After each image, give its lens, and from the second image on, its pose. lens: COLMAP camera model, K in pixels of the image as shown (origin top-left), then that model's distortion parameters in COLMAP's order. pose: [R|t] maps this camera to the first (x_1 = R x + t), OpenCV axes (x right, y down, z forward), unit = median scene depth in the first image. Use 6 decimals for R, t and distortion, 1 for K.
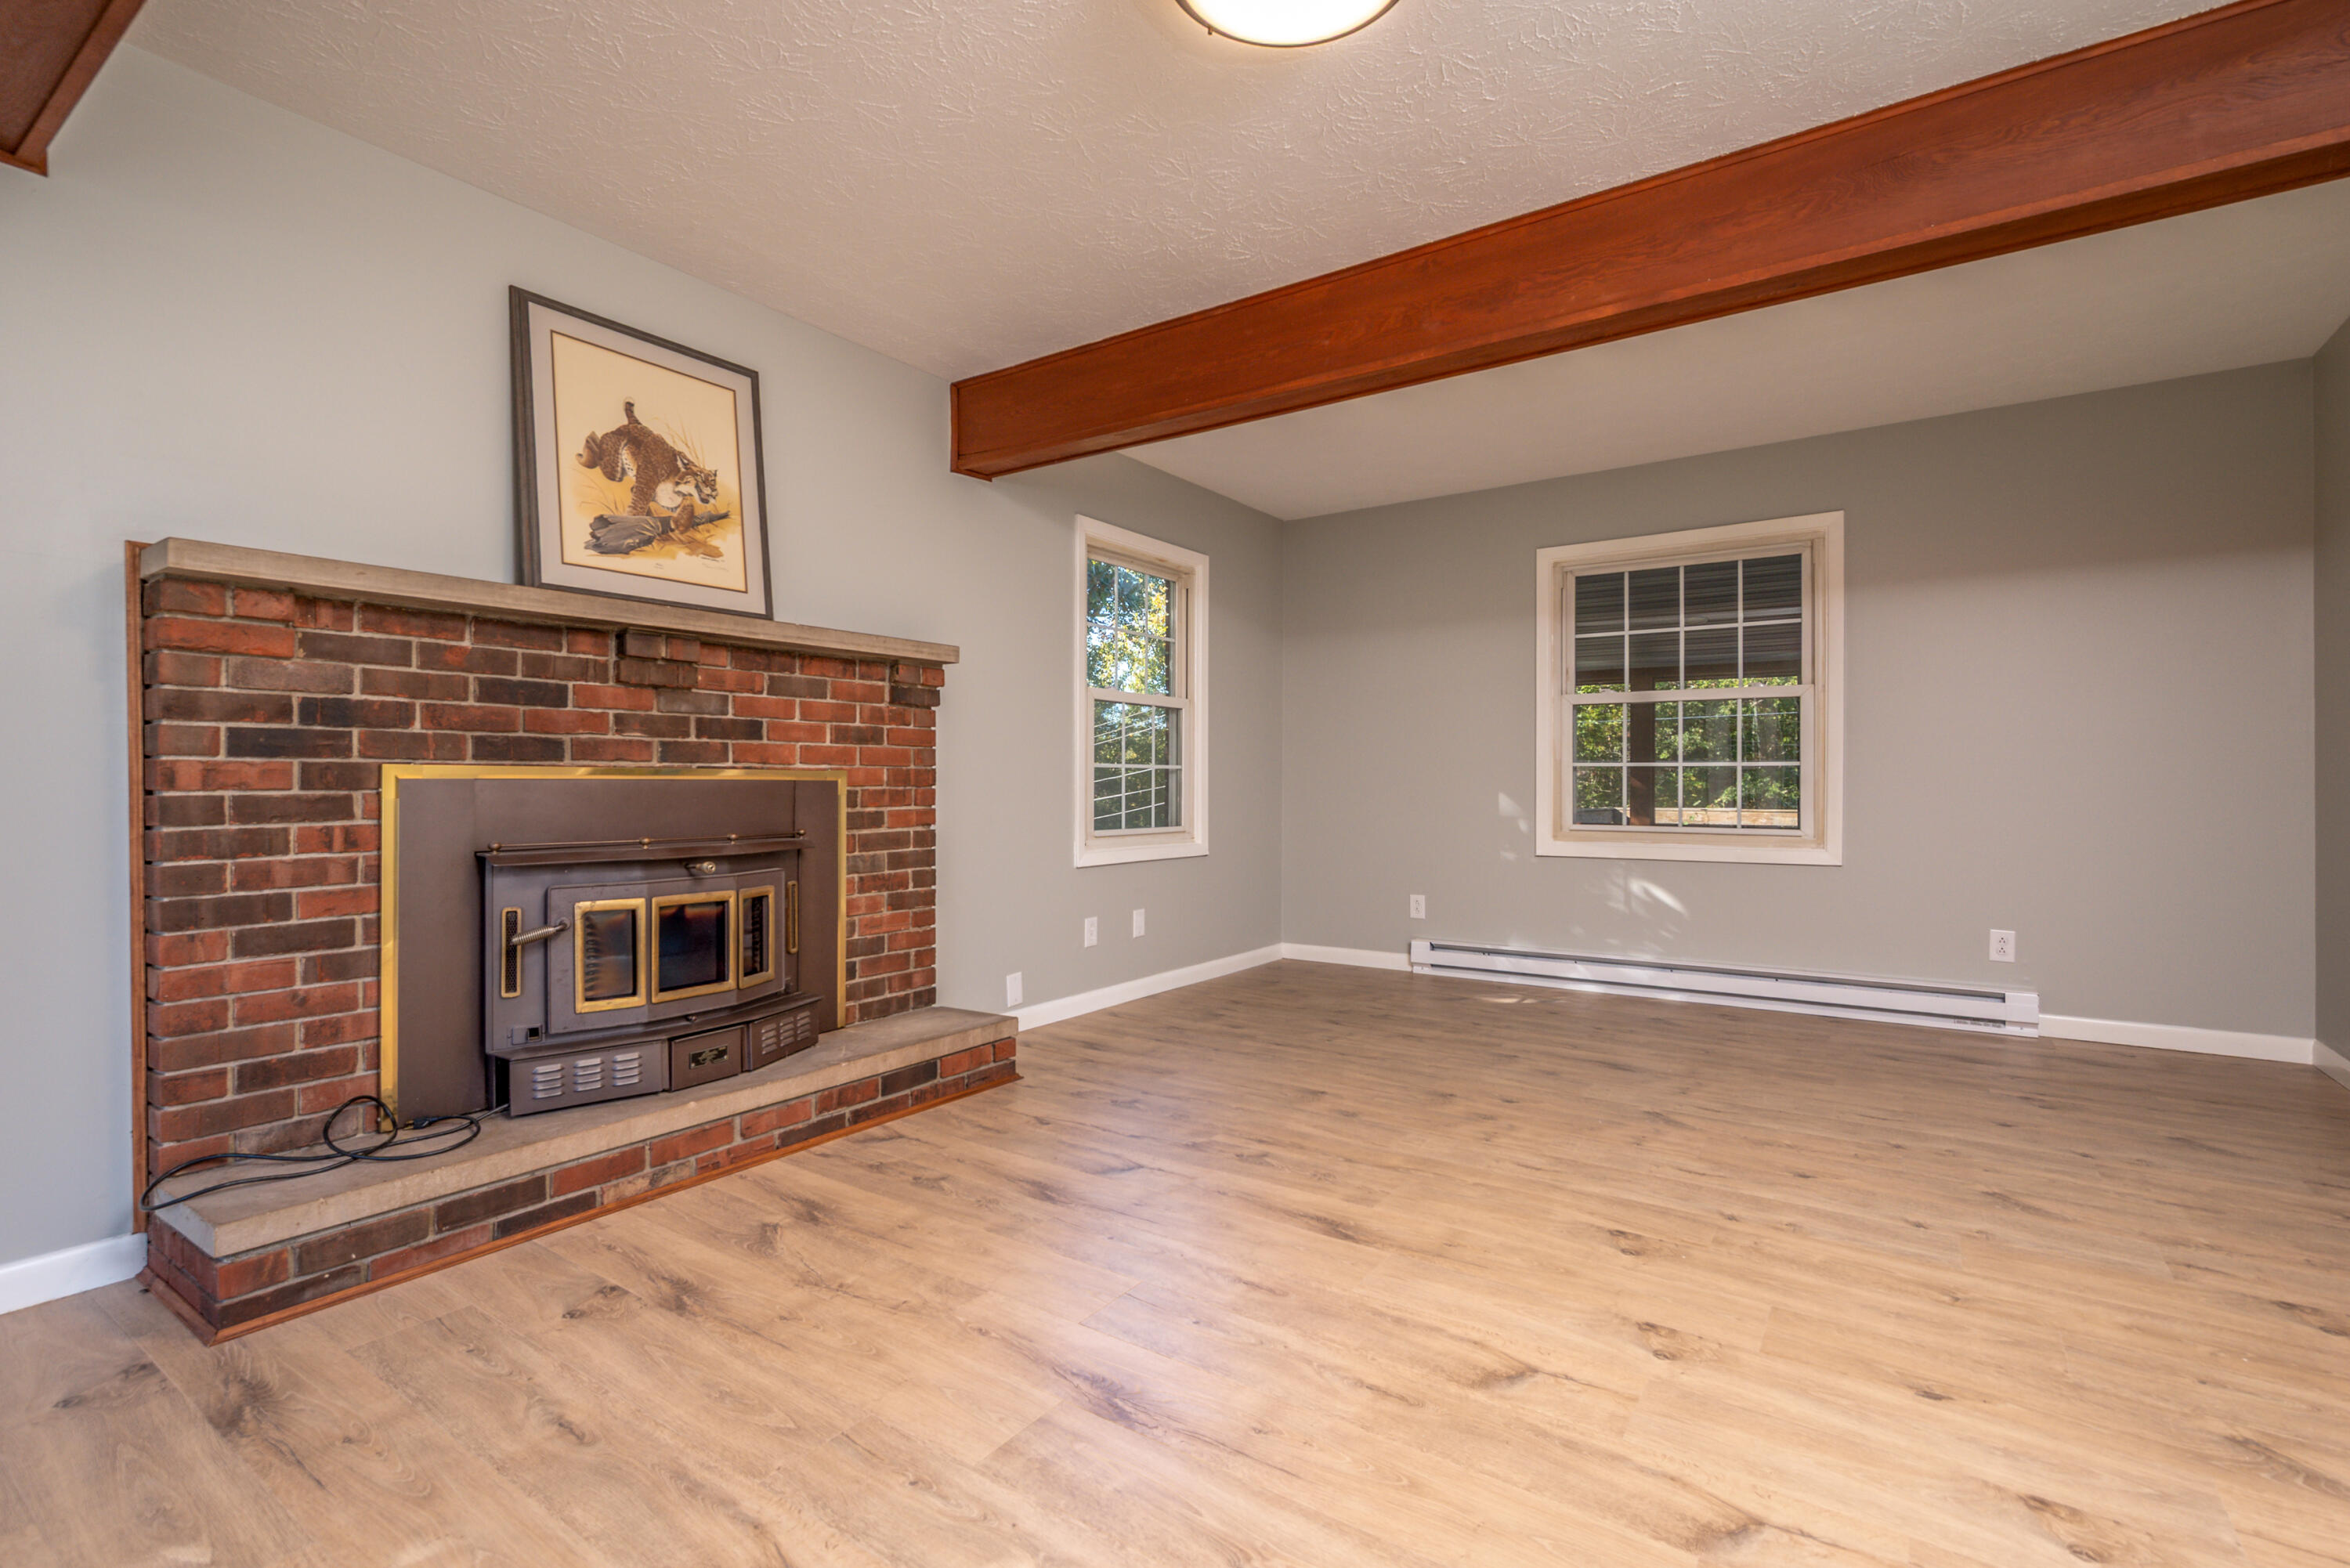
lens RADIAL K [[1061.9, 0, 1173.4], [0, 1061.9, 784.4], [0, 0, 1]] dist [0.001425, 0.000040]
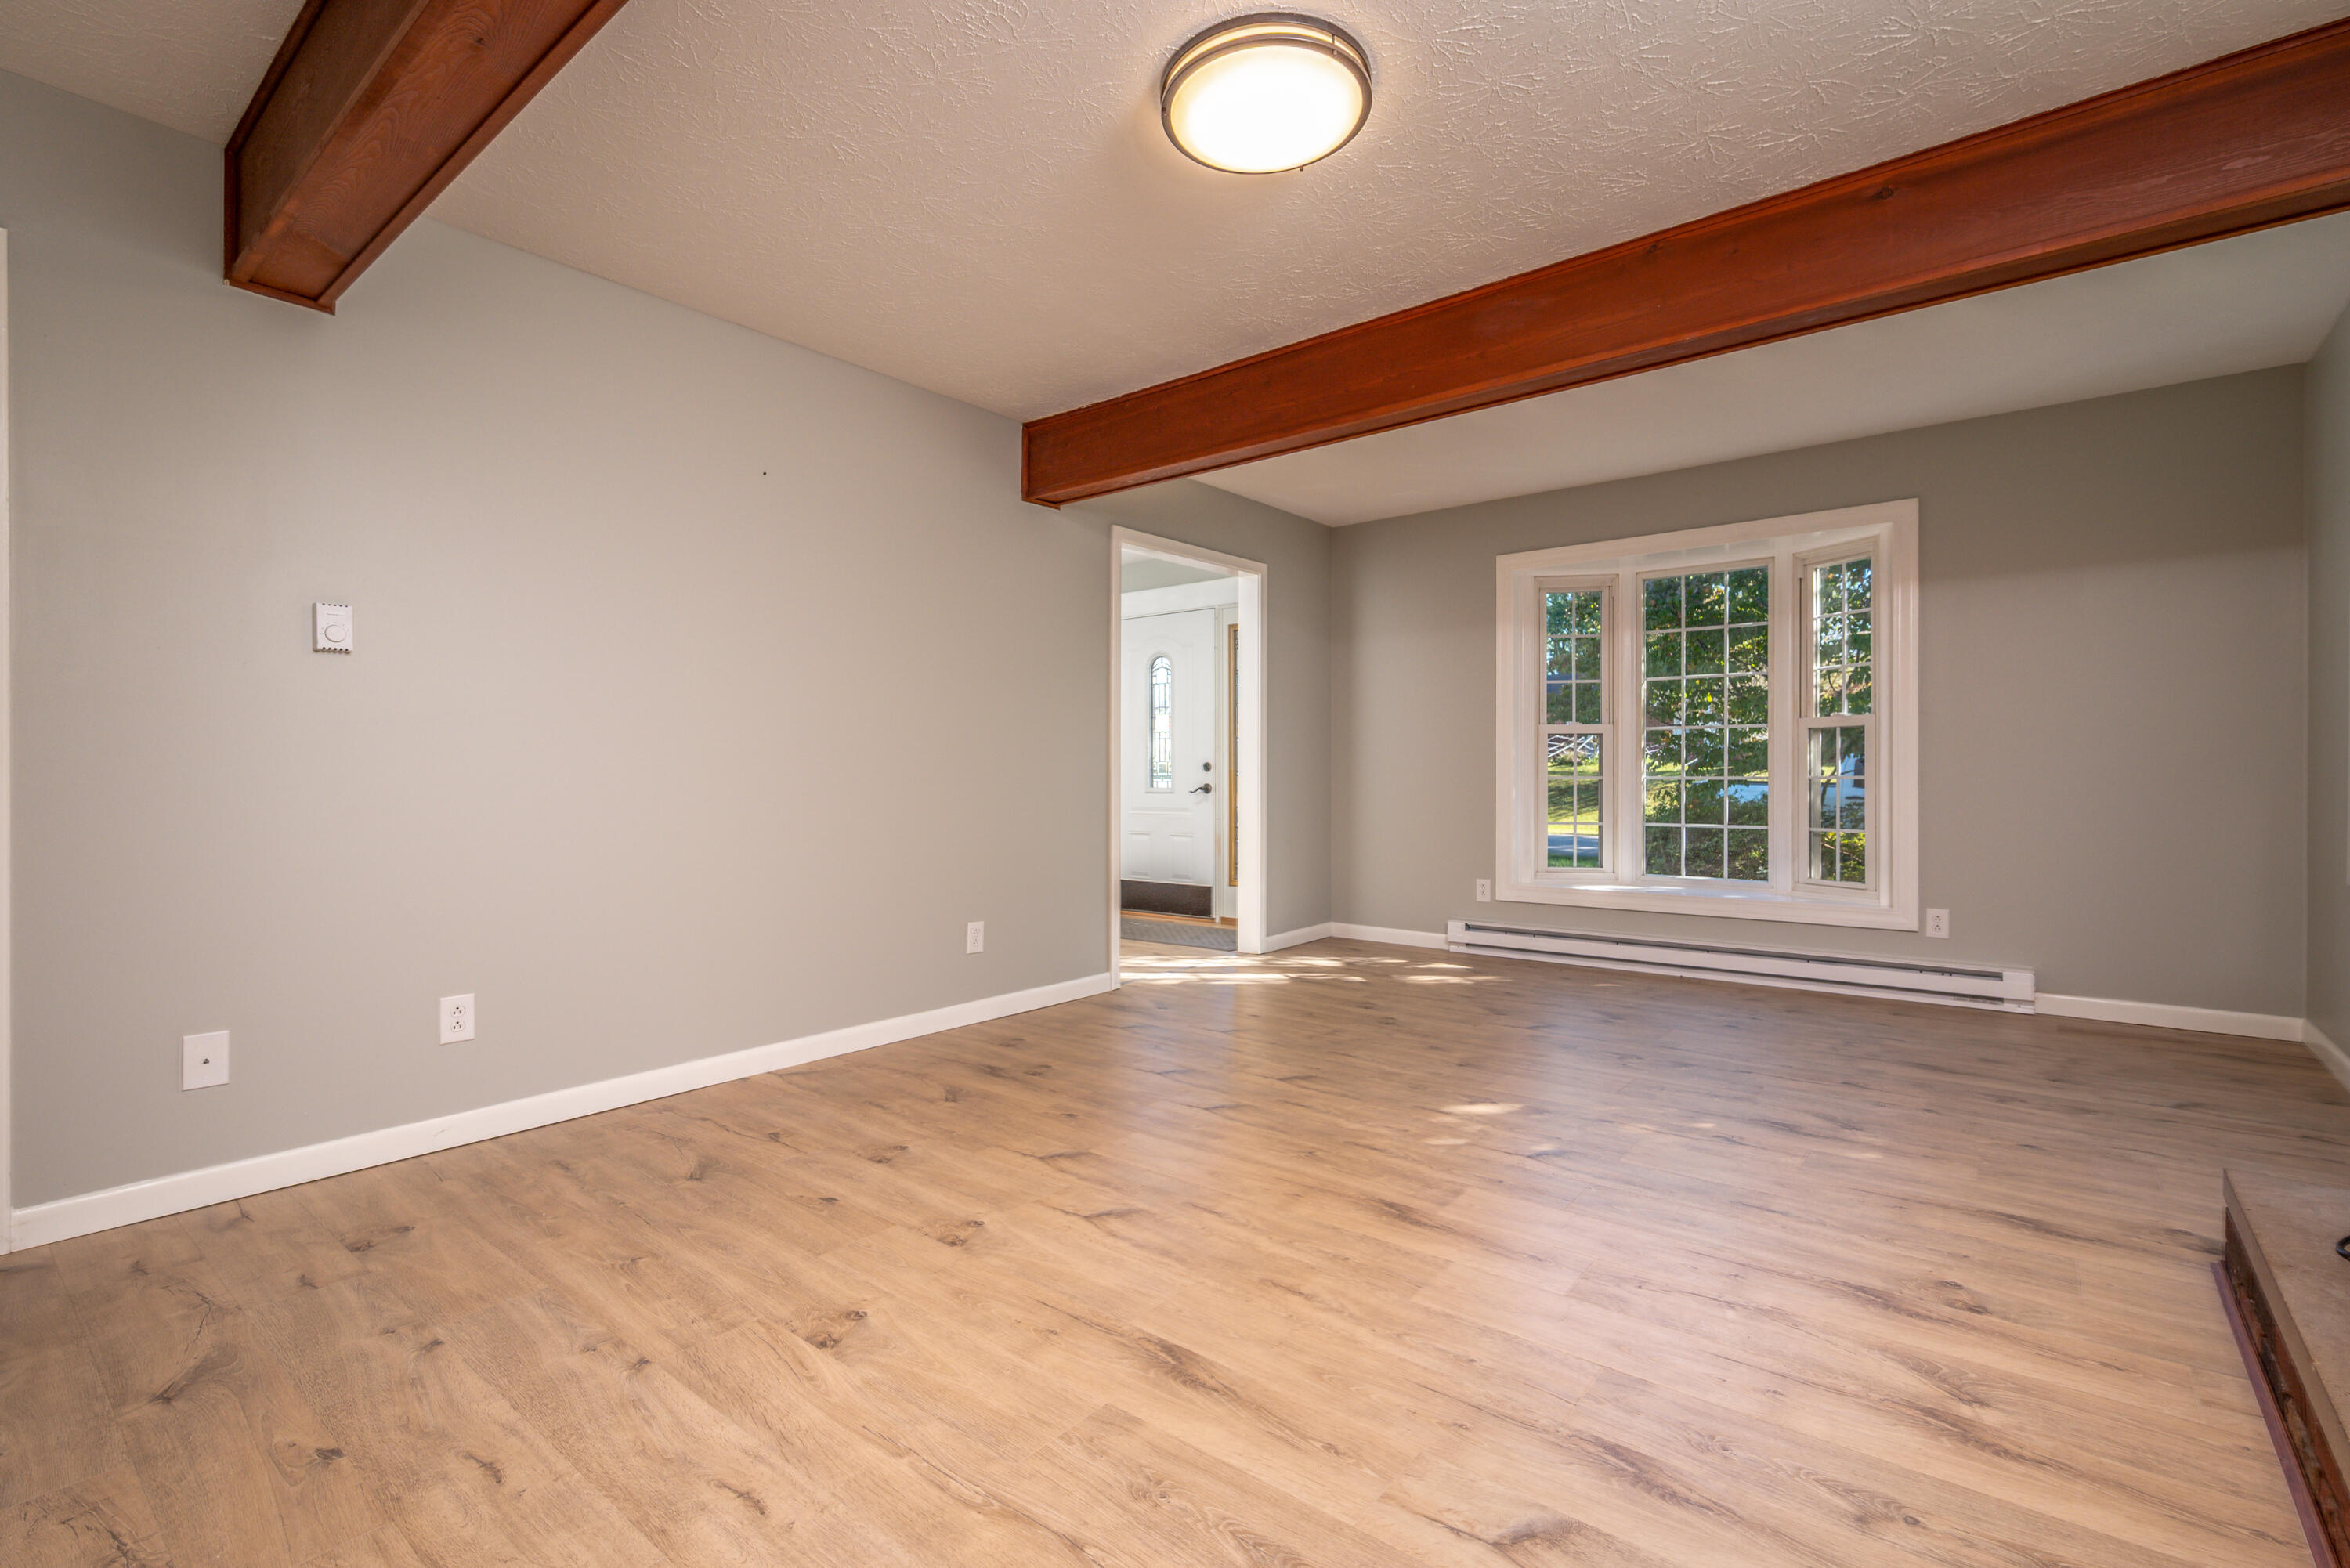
lens RADIAL K [[1061.9, 0, 1170.4], [0, 1061.9, 777.5], [0, 0, 1]] dist [0.001425, 0.000040]
pose [[-0.996899, 0.002414, 0.078660, 0.111069], [0.002913, 0.999976, 0.006230, -0.007550], [-0.078643, 0.006440, -0.996882, 2.005778]]
